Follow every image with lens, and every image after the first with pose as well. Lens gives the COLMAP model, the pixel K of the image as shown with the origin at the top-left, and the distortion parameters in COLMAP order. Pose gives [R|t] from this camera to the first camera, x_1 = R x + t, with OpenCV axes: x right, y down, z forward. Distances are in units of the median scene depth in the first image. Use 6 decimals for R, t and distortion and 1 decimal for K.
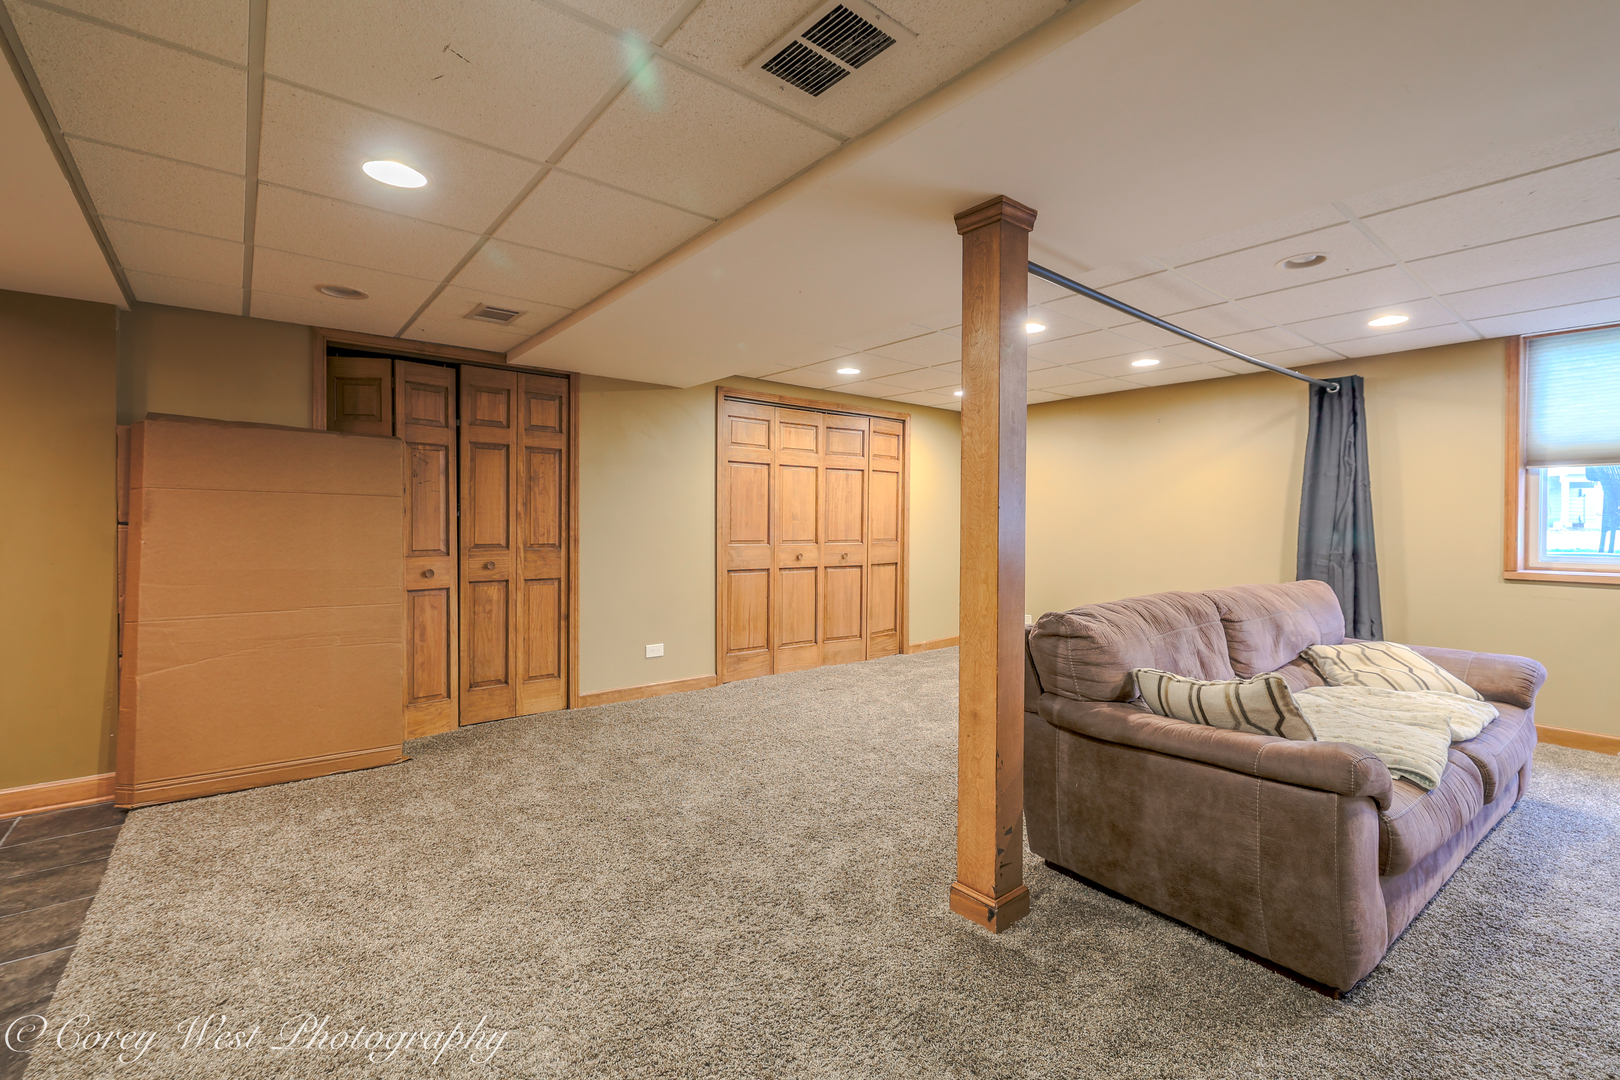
lens RADIAL K [[712.4, 0, 811.6], [0, 712.4, 533.0], [0, 0, 1]] dist [-0.003044, -0.000504]
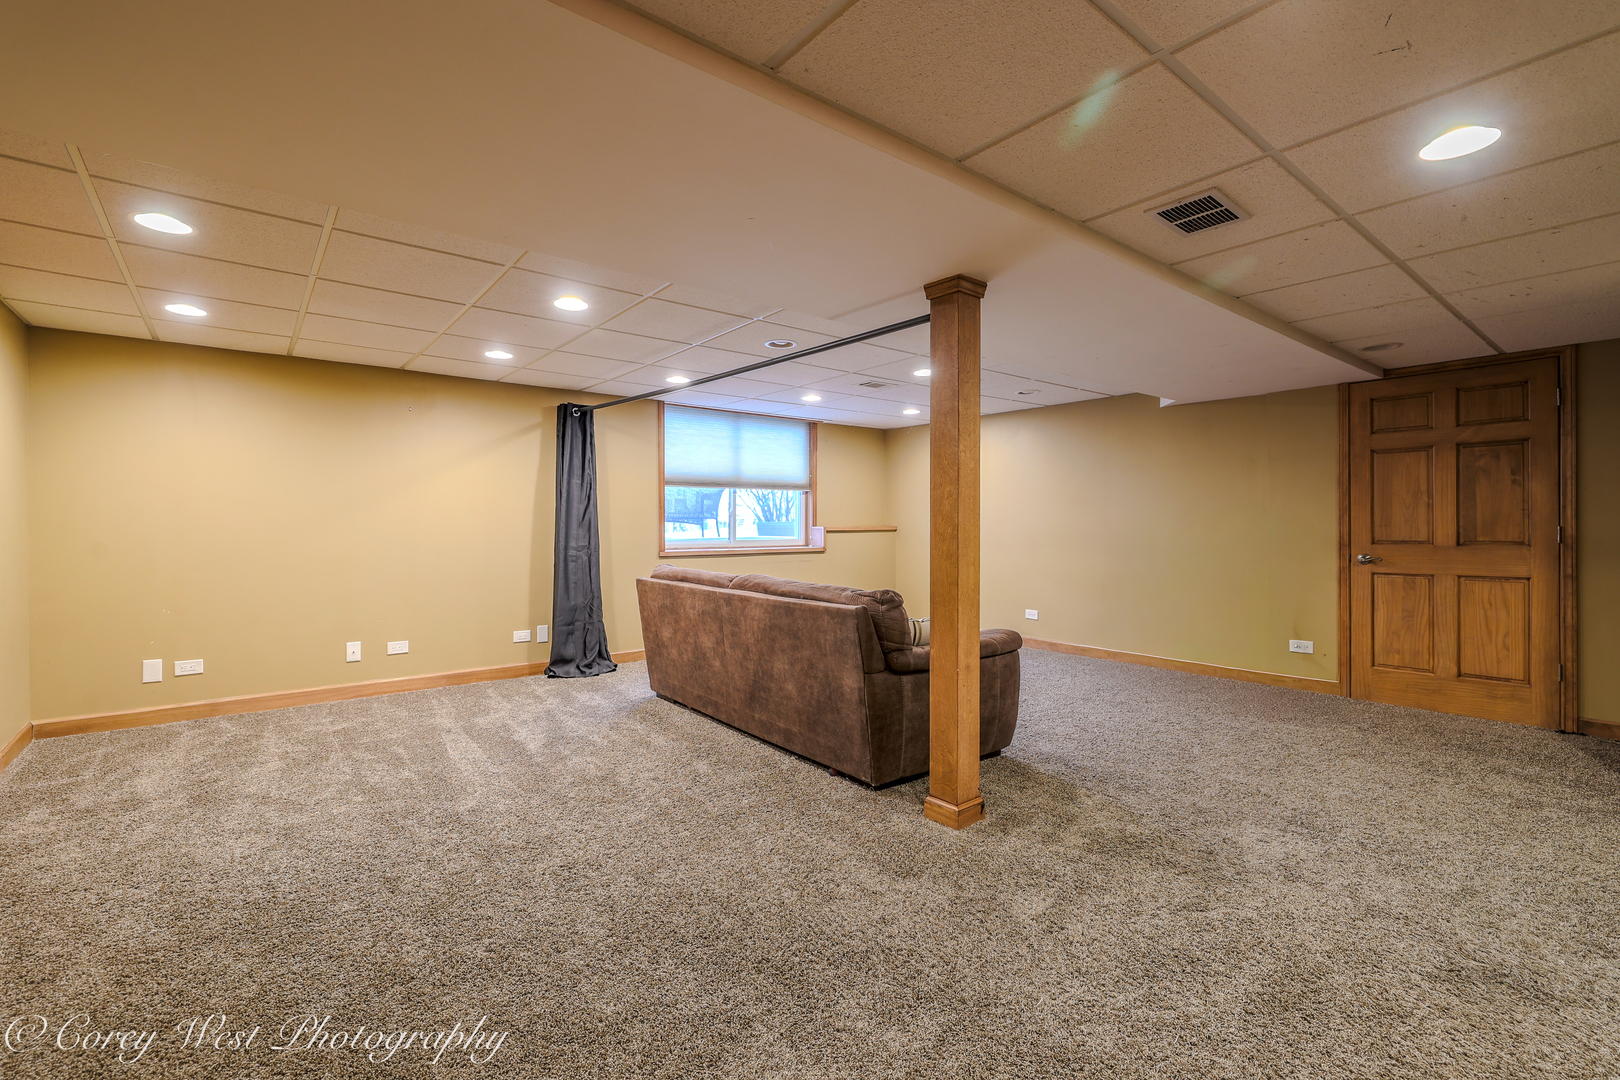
lens RADIAL K [[702.1, 0, 802.3], [0, 702.1, 526.7], [0, 0, 1]] dist [0.000483, 0.000142]
pose [[0.012463, -0.008327, 0.999888, -0.742763], [0.016243, 0.999835, 0.008124, -0.011228], [-0.999790, 0.016140, 0.012596, 0.903986]]
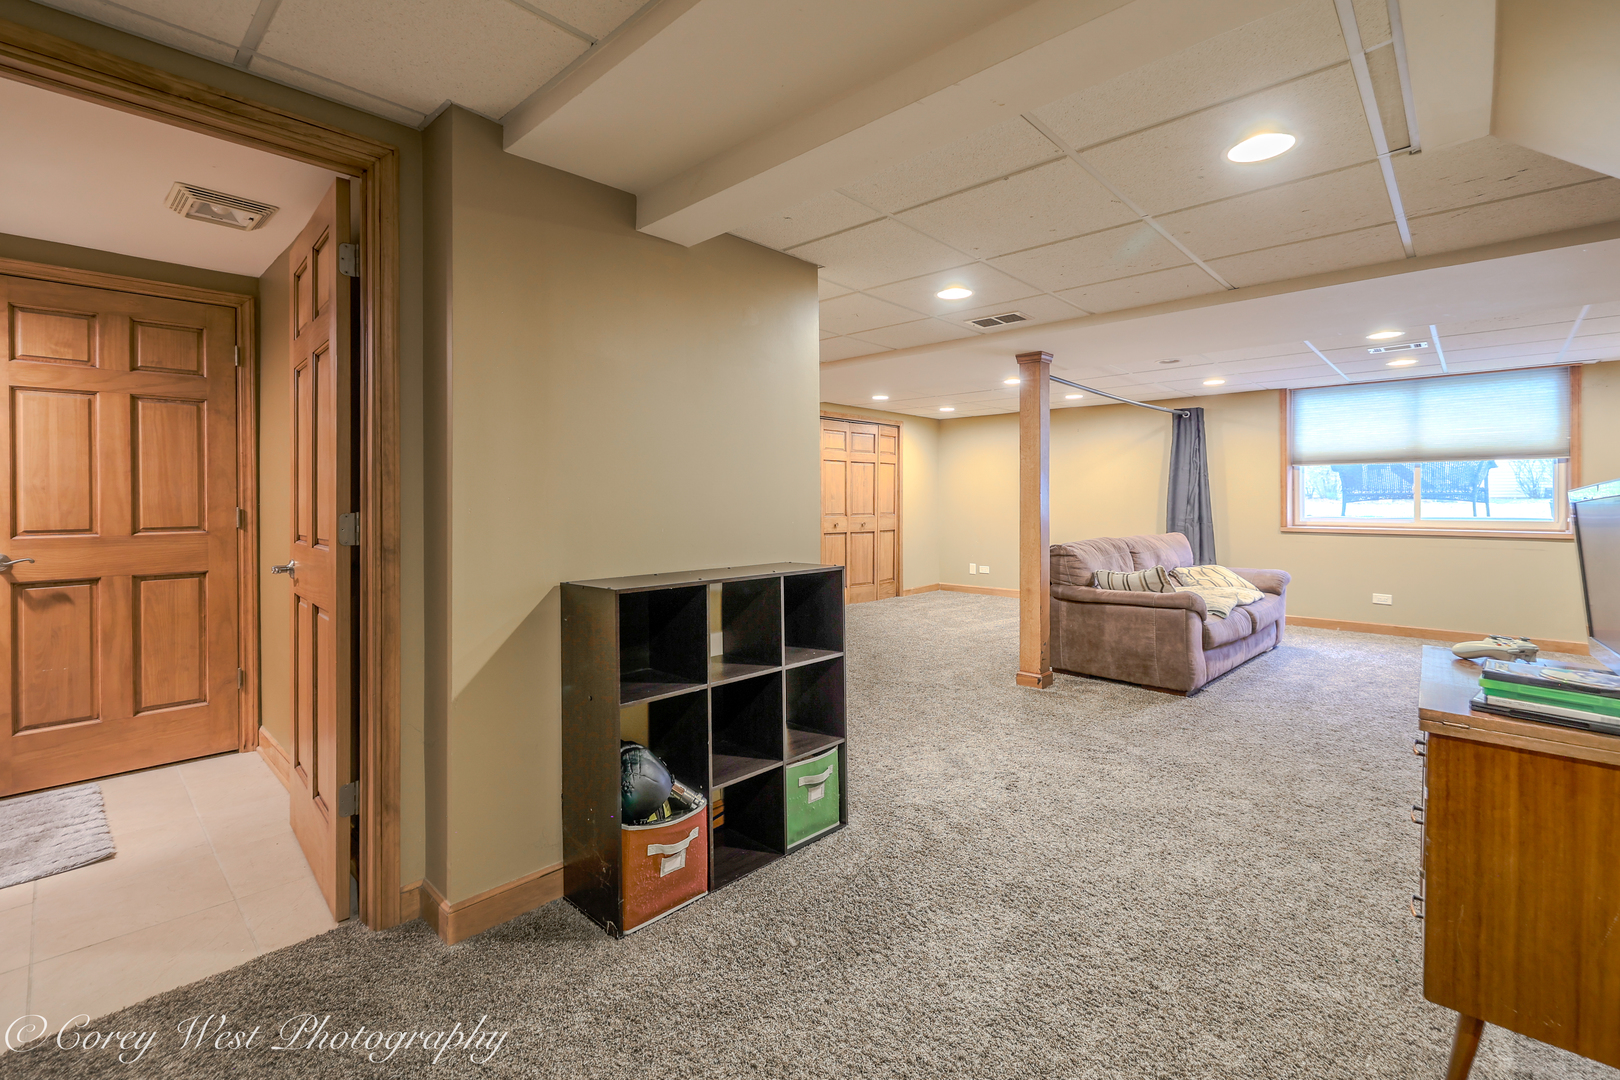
lens RADIAL K [[717.2, 0, 796.3], [0, 717.2, 504.4], [0, 0, 1]] dist [0.000543, 0.000153]
pose [[0.992033, -0.006357, 0.125820, -0.513140], [0.007605, 0.999927, -0.009442, 0.009629], [-0.125750, 0.010324, 0.992008, -0.735624]]
